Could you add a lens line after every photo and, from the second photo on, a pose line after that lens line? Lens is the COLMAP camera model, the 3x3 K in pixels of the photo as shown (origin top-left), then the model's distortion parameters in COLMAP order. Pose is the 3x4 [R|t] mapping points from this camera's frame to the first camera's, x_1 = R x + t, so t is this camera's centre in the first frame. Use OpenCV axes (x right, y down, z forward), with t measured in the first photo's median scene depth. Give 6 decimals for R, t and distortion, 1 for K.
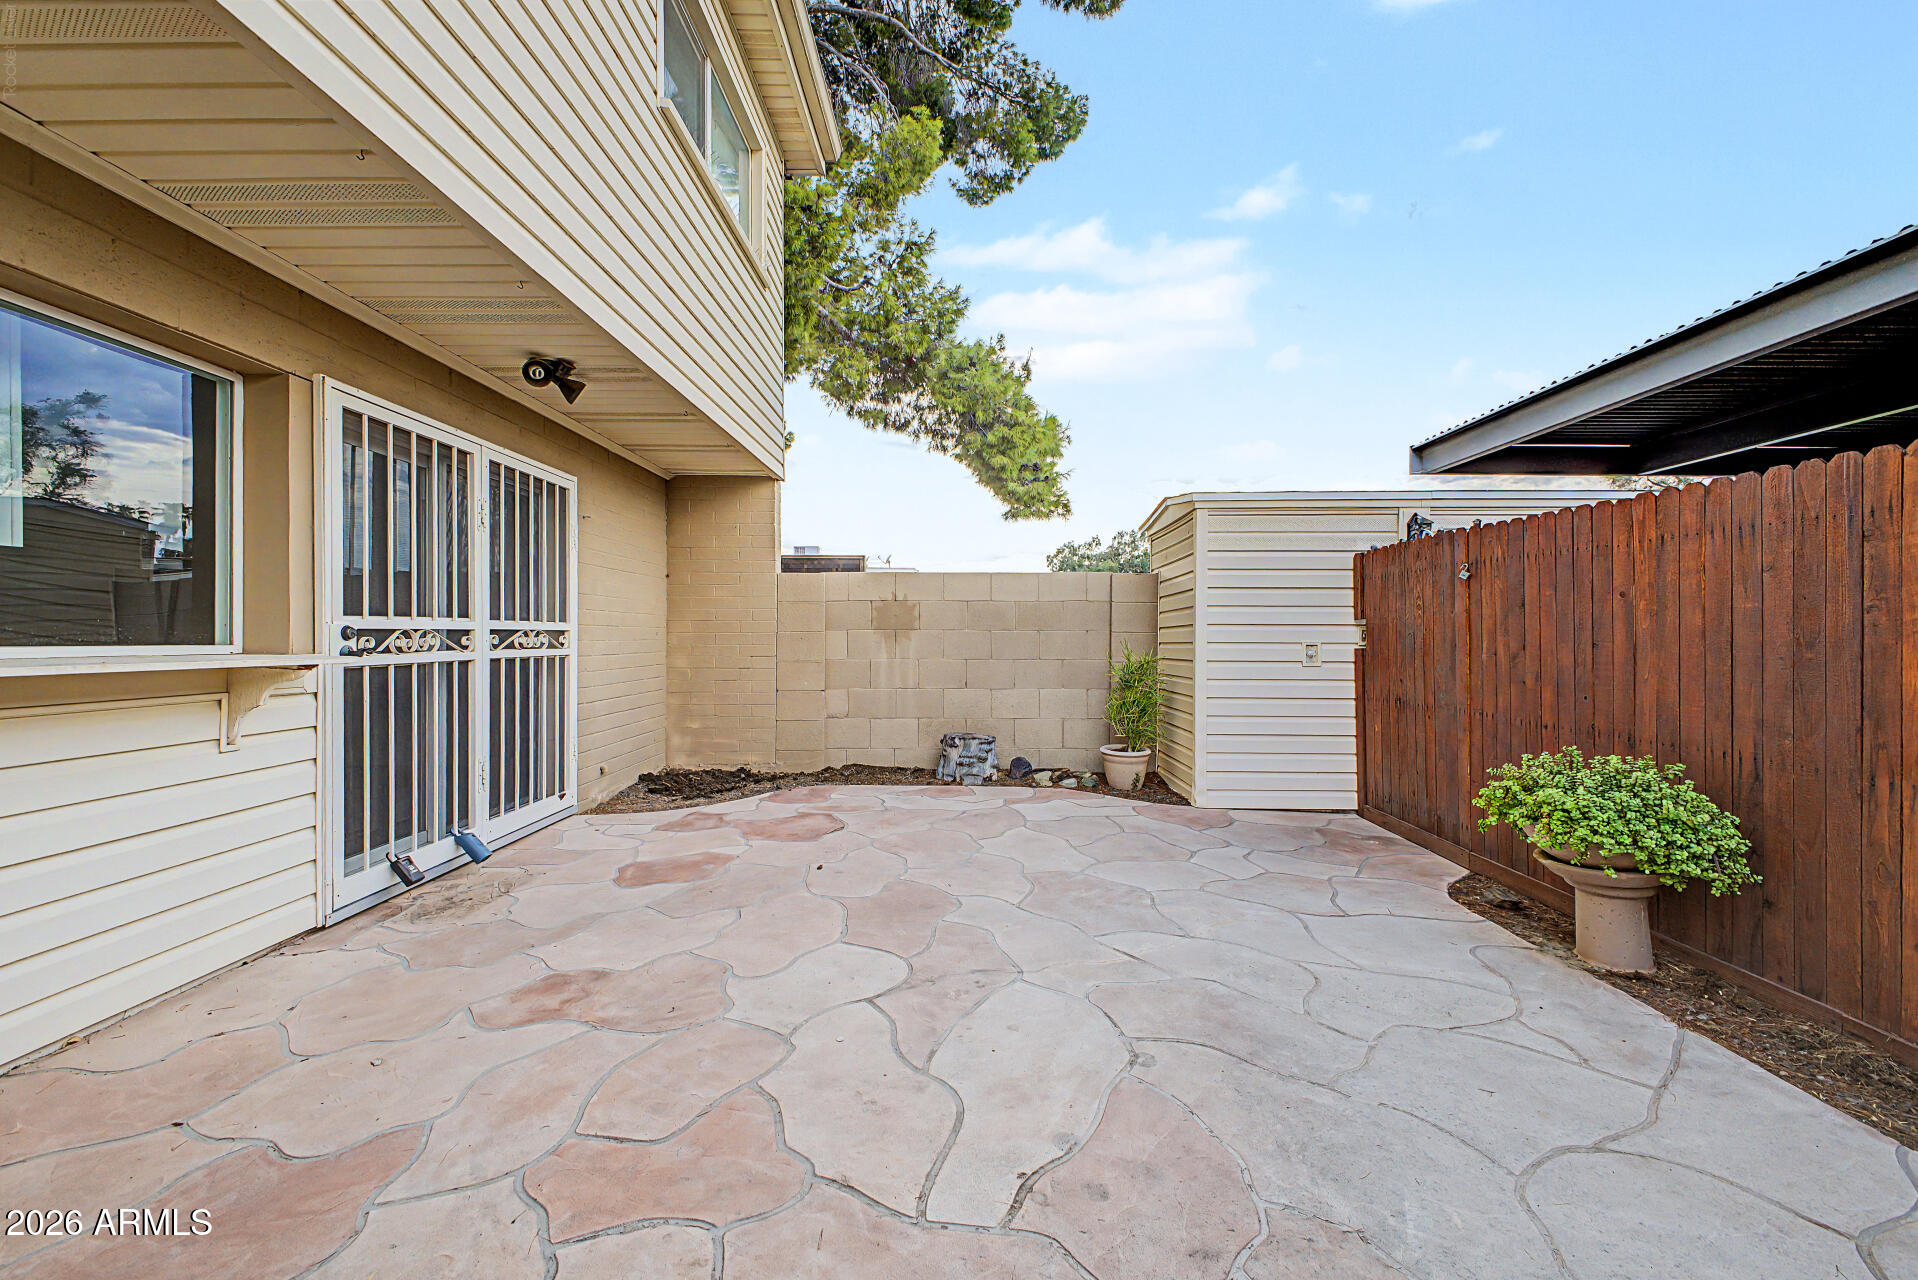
lens RADIAL K [[722.0, 0, 981.4], [0, 722.0, 625.7], [0, 0, 1]] dist [0.007936, -0.007870]
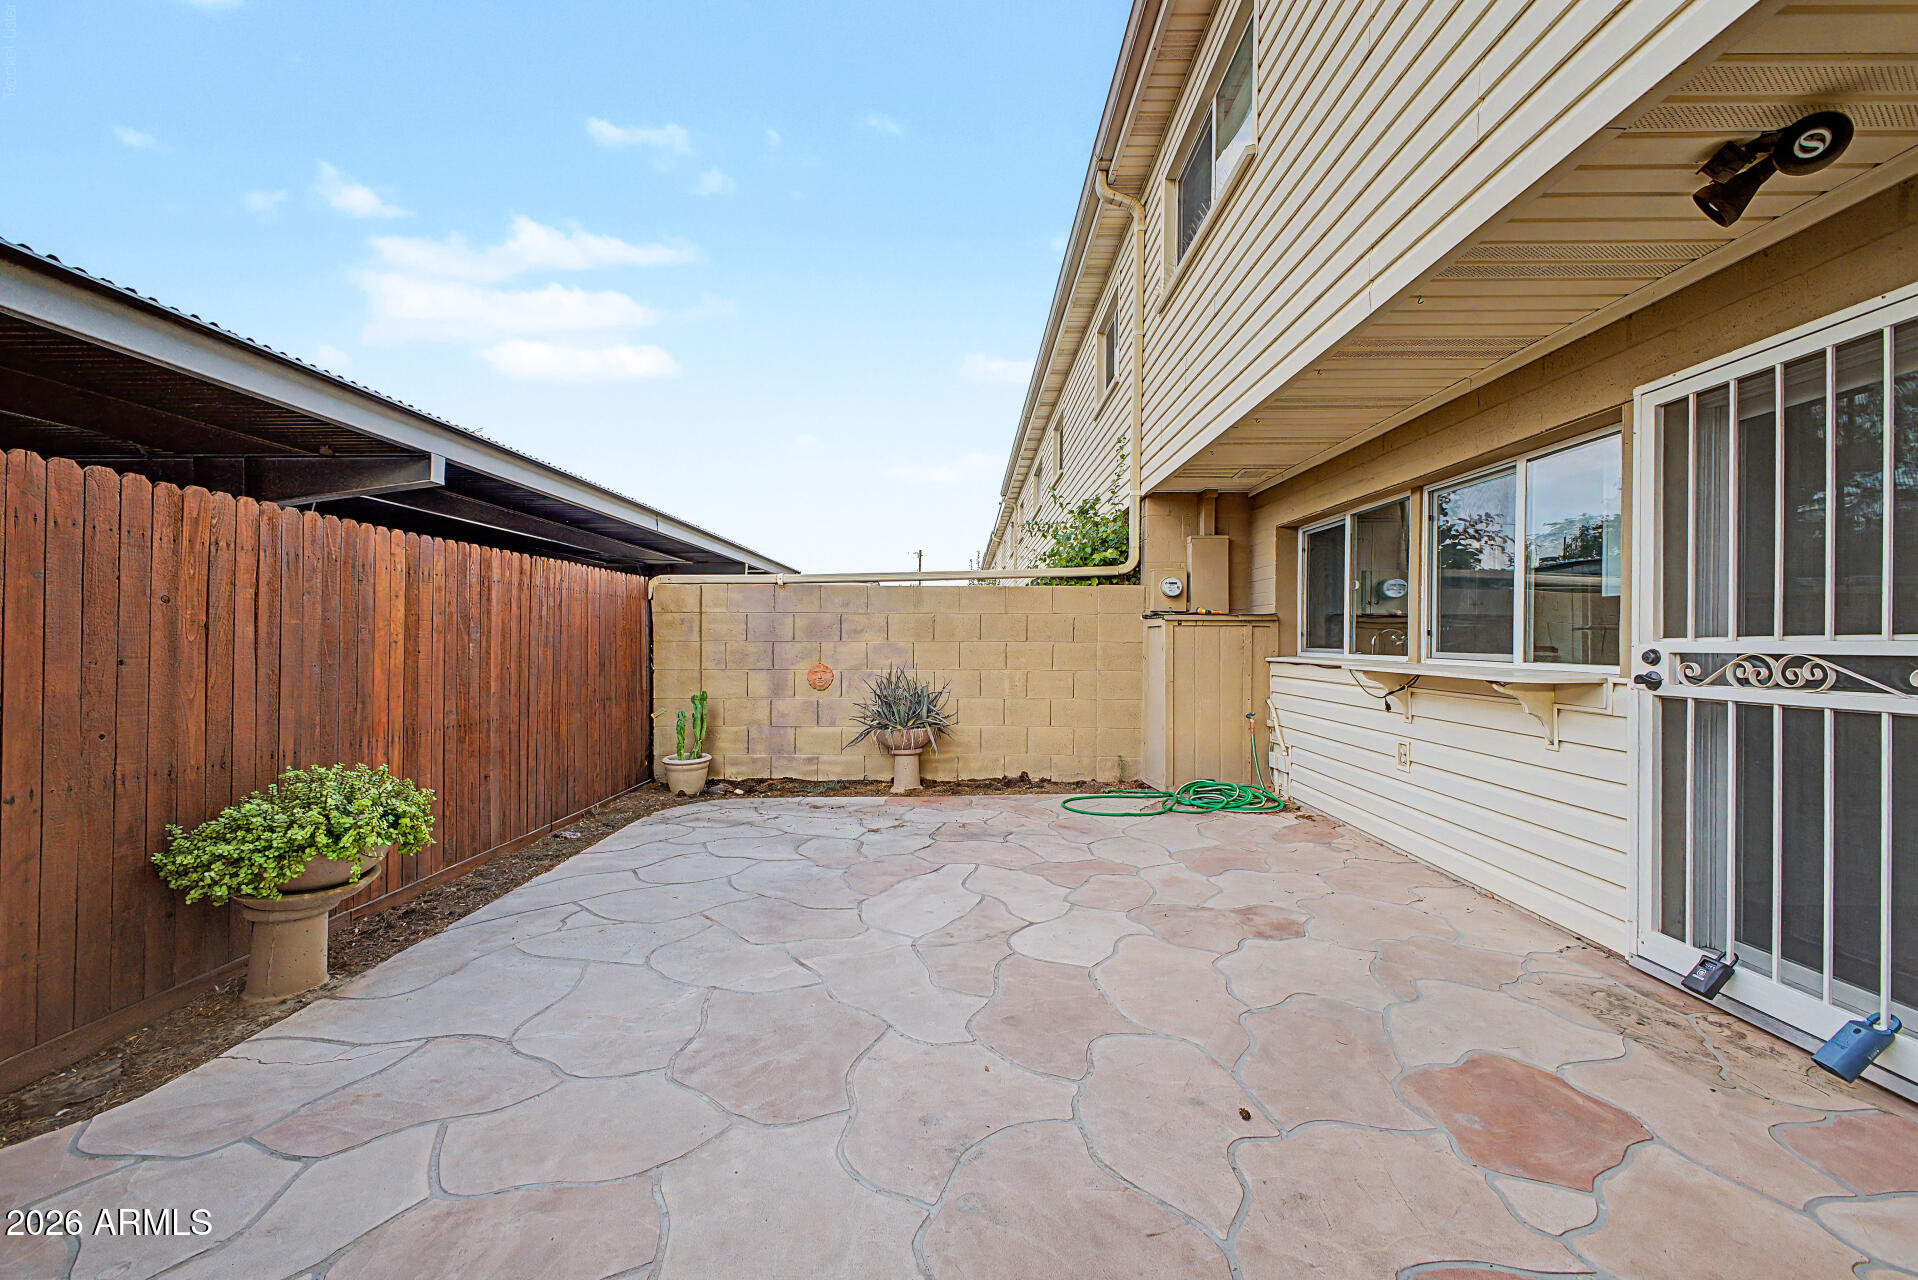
lens RADIAL K [[758.6, 0, 958.4], [0, 758.6, 636.5], [0, 0, 1]] dist [0.025903, -0.010008]
pose [[-0.999667, -0.007460, 0.024694, -0.038114], [-0.007879, 0.999826, -0.016921, 0.007133], [-0.024564, -0.017110, -0.999552, 1.924902]]
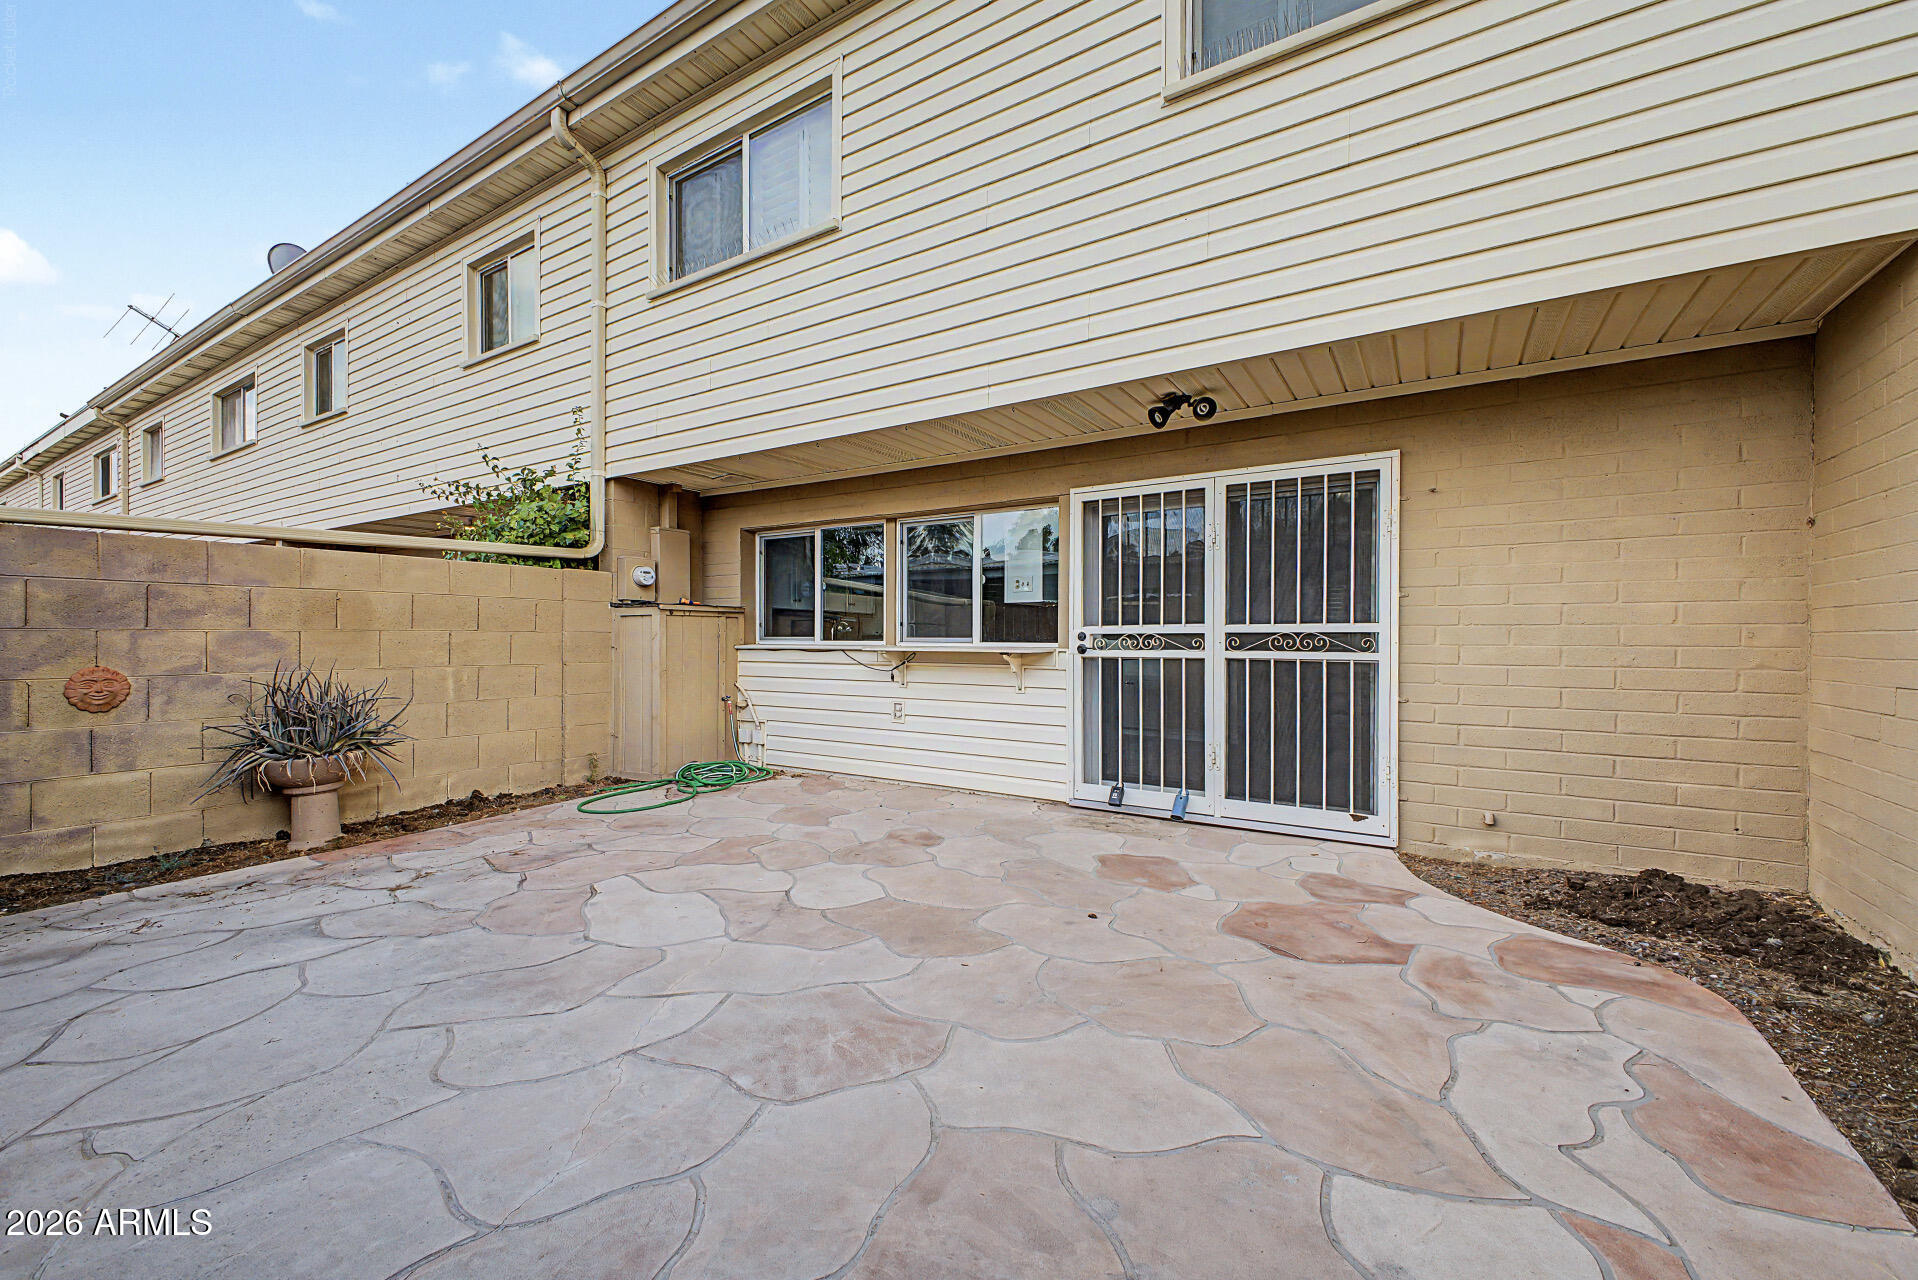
lens RADIAL K [[767.8, 0, 959.0], [0, 767.8, 640.0], [0, 0, 1]] dist [0.024231, -0.010935]
pose [[-0.538991, -0.001866, -0.842309, 0.749414], [0.007827, 0.999943, -0.007223, 0.028088], [0.842275, -0.010486, -0.538946, 1.672771]]
